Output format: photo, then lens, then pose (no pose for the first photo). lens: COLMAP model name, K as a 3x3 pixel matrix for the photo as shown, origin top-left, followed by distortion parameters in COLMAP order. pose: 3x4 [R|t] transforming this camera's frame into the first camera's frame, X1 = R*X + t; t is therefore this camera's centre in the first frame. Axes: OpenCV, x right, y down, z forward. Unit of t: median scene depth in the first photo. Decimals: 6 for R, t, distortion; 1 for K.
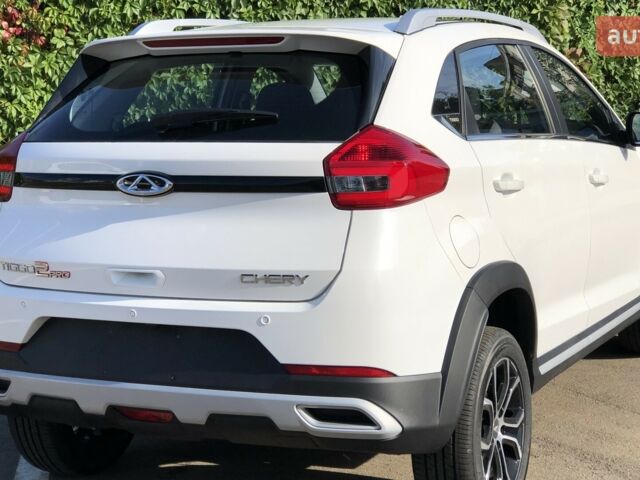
lens RADIAL K [[1396.4, 0, 320.0], [0, 1396.4, 240.0], [0, 0, 1]] dist [-0.110792, 1.784745]
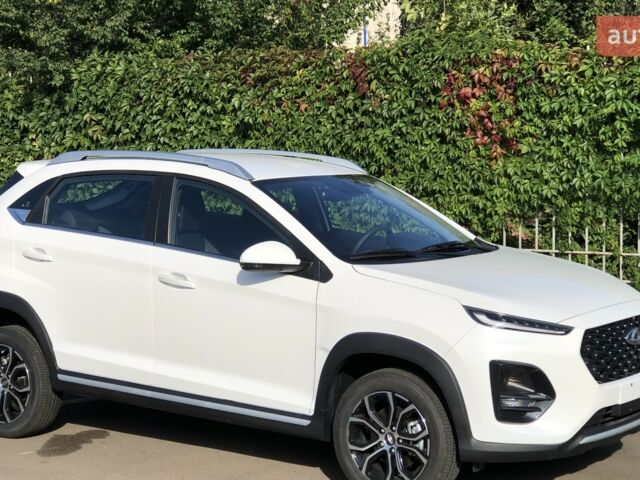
lens RADIAL K [[1396.4, 0, 320.0], [0, 1396.4, 240.0], [0, 0, 1]] dist [-0.110792, 1.784745]
pose [[0.462259, 0.089063, -0.882261, 1.751459], [-0.130565, 0.990935, 0.031624, -0.179308], [0.877080, 0.100574, 0.469697, 0.682923]]
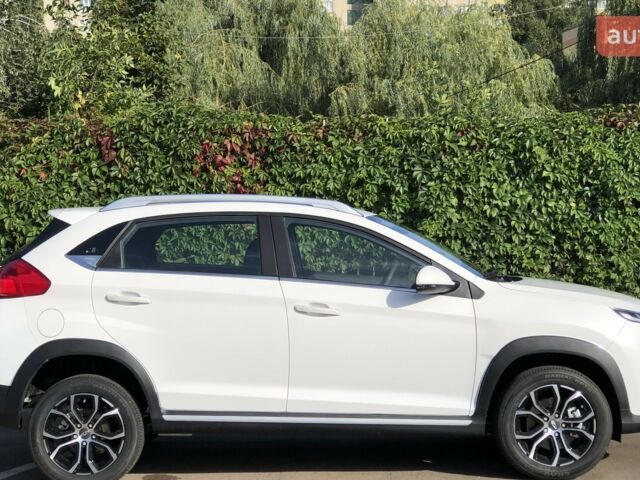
lens RADIAL K [[1396.4, 0, 320.0], [0, 1396.4, 240.0], [0, 0, 1]] dist [-0.110792, 1.784745]
pose [[0.883280, 0.007956, -0.468779, 1.037435], [-0.065071, 0.992260, -0.105765, 0.048357], [0.464309, 0.123924, 0.876960, -0.276290]]
